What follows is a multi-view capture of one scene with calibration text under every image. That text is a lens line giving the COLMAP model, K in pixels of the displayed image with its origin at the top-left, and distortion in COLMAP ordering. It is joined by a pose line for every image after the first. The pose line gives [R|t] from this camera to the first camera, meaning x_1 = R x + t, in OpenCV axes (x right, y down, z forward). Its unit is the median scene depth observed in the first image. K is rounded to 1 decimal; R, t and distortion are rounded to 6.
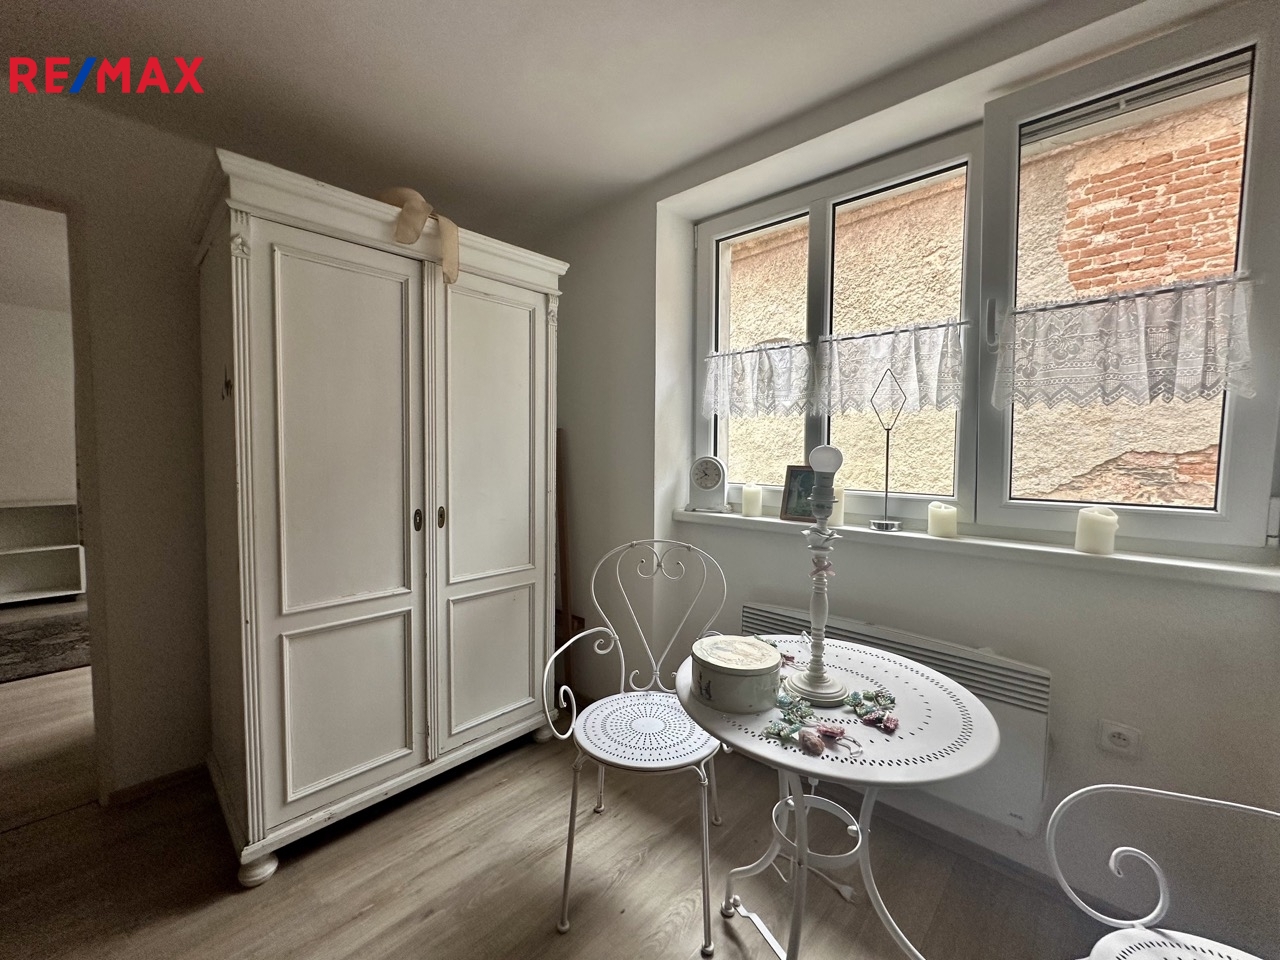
lens RADIAL K [[510.9, 0, 633.8], [0, 510.9, 478.2], [0, 0, 1]] dist [-0.002963, 0.000107]
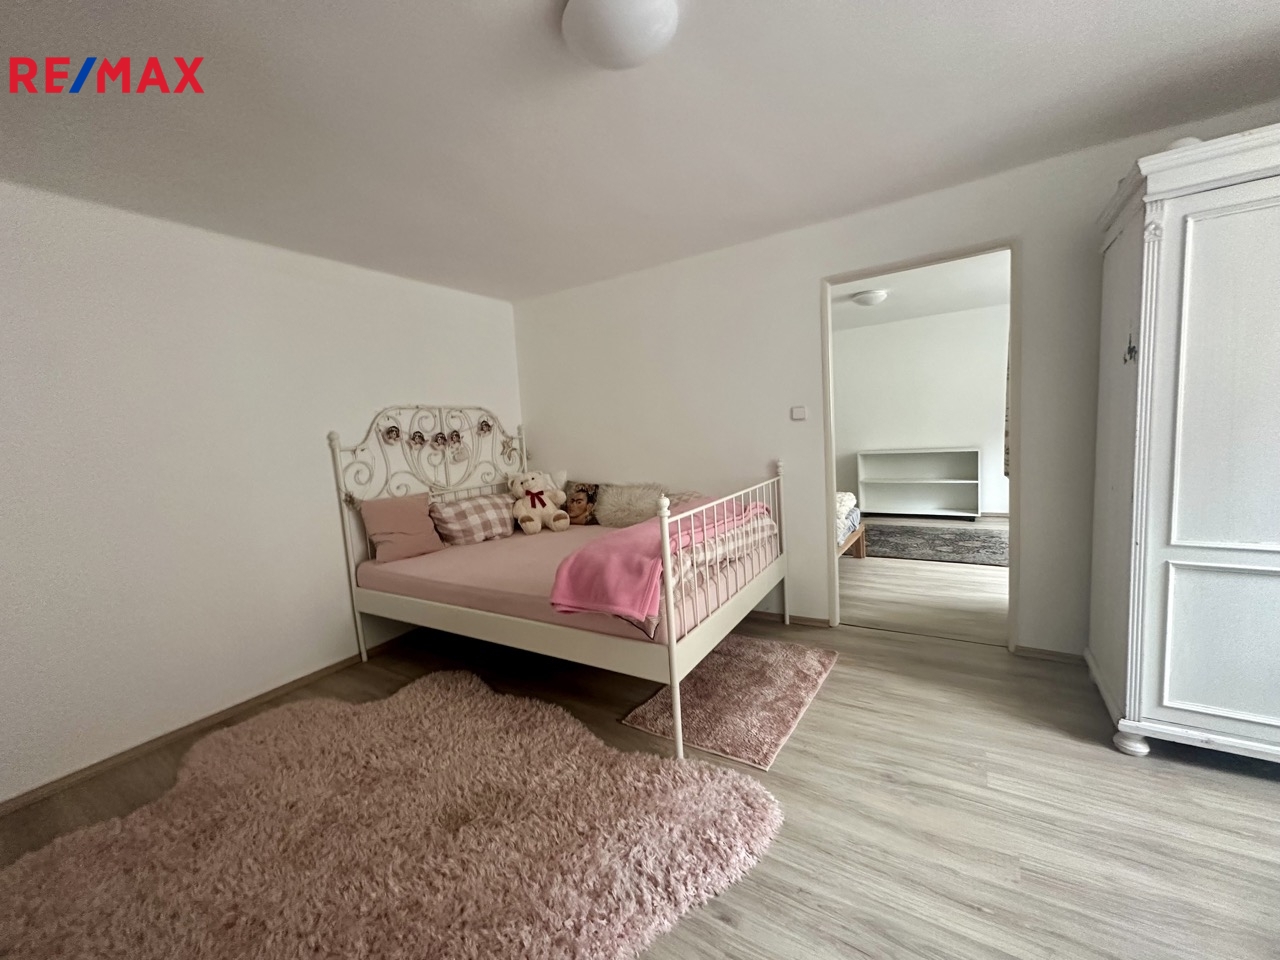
lens RADIAL K [[510.9, 0, 640.8], [0, 510.9, 480.9], [0, 0, 1]] dist [-0.002963, 0.000107]
pose [[0.192863, 0.079831, -0.977973, 0.167889], [0.012165, 0.996414, 0.083735, 0.010638], [0.981150, -0.028046, 0.191200, -0.337326]]
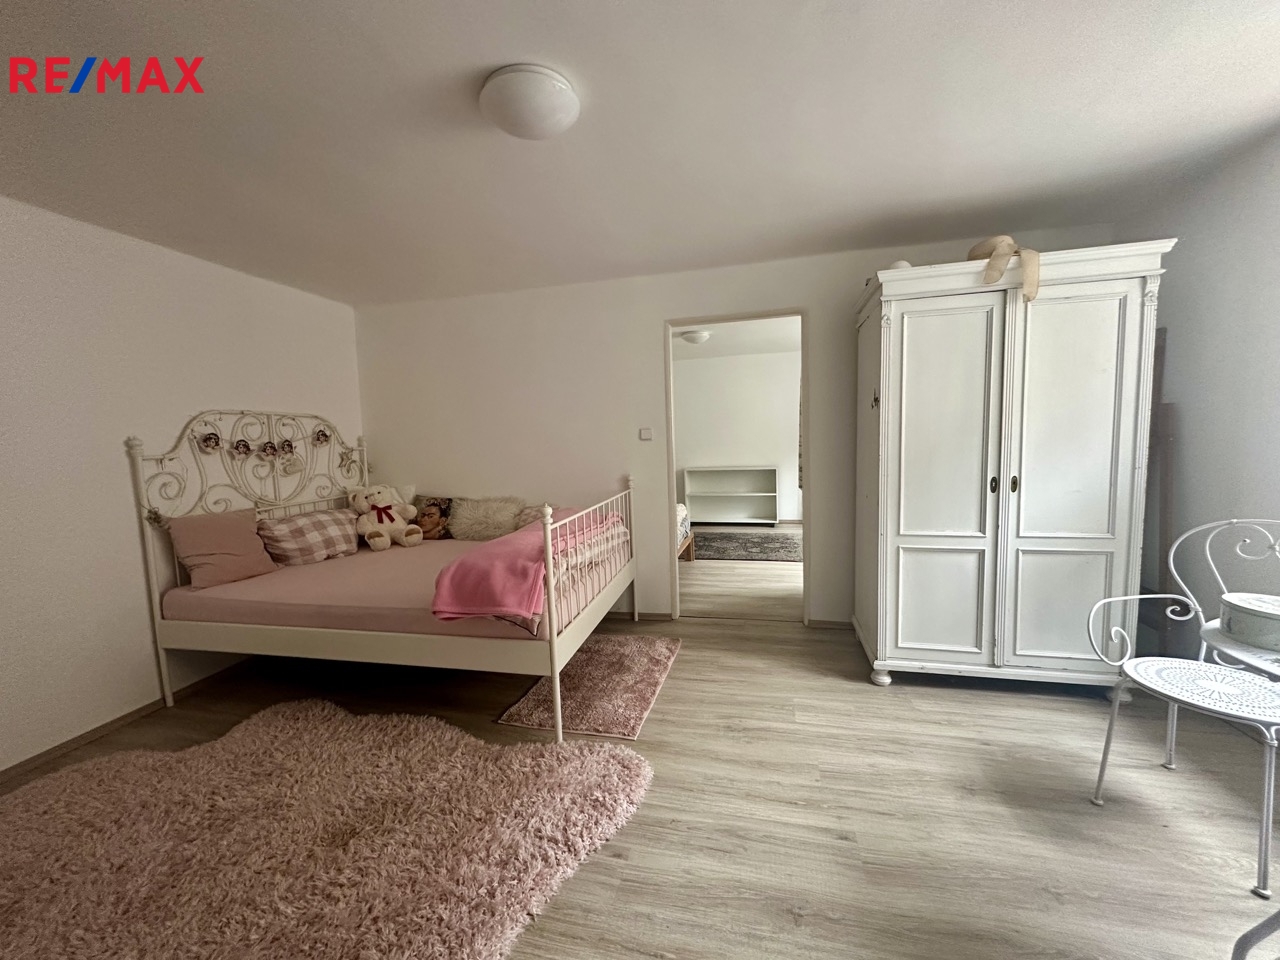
lens RADIAL K [[510.9, 0, 641.8], [0, 510.9, 480.8], [0, 0, 1]] dist [-0.002963, 0.000107]
pose [[0.505853, 0.050660, -0.861131, 0.276068], [-0.009855, 0.998548, 0.052955, 0.009223], [0.862563, -0.018301, 0.505618, -0.500923]]
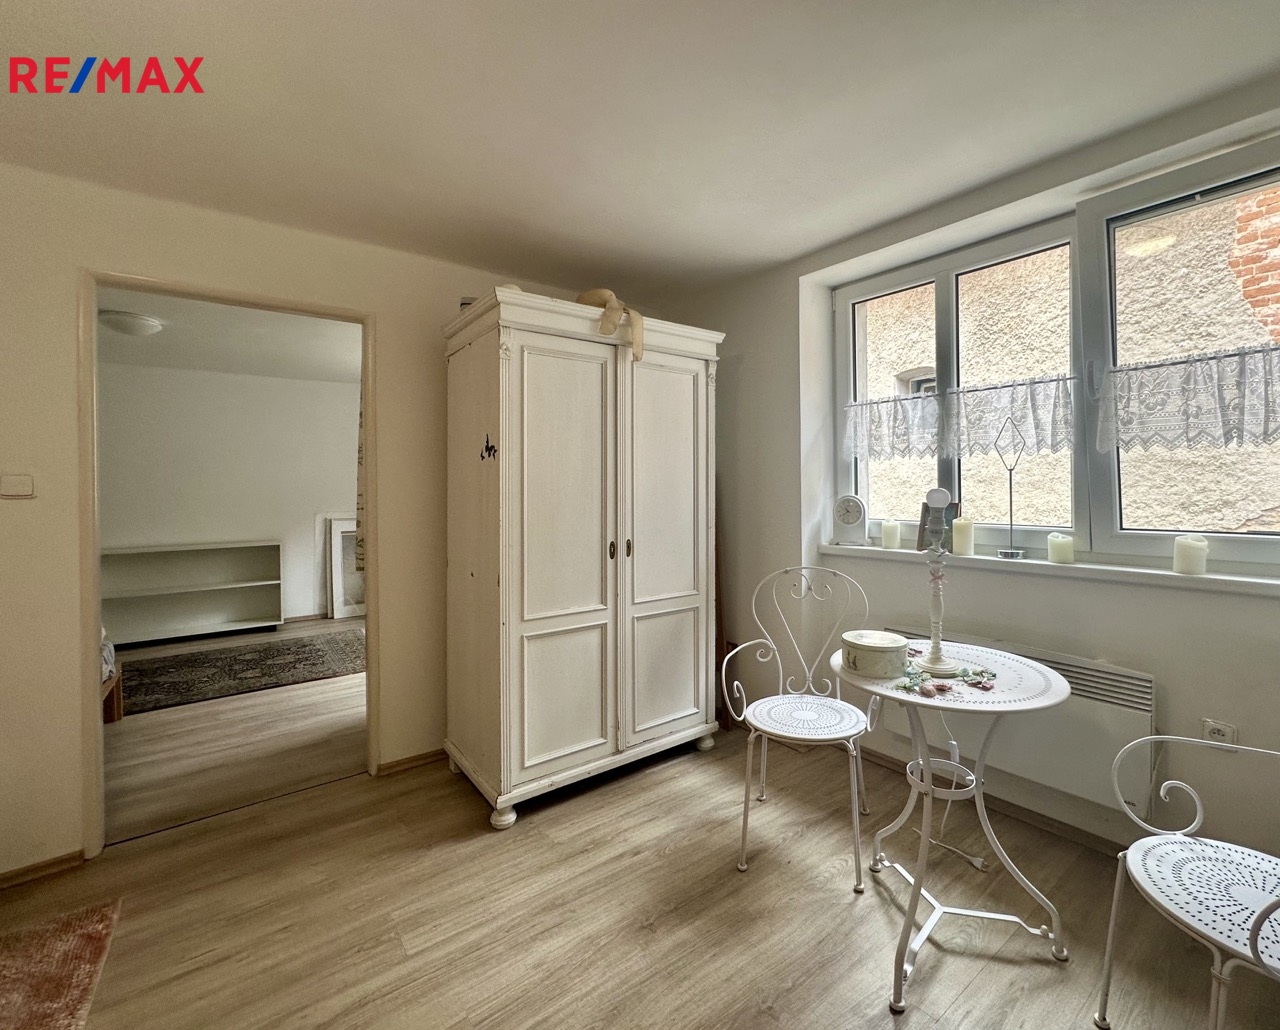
lens RADIAL K [[580.3, 0, 693.1], [0, 580.3, 486.8], [0, 0, 1]] dist [-0.005370, 0.001367]
pose [[0.992975, -0.015793, -0.117269, -0.060478], [0.009301, 0.998404, -0.055707, 0.008505], [0.117961, 0.054225, 0.991537, -0.396616]]
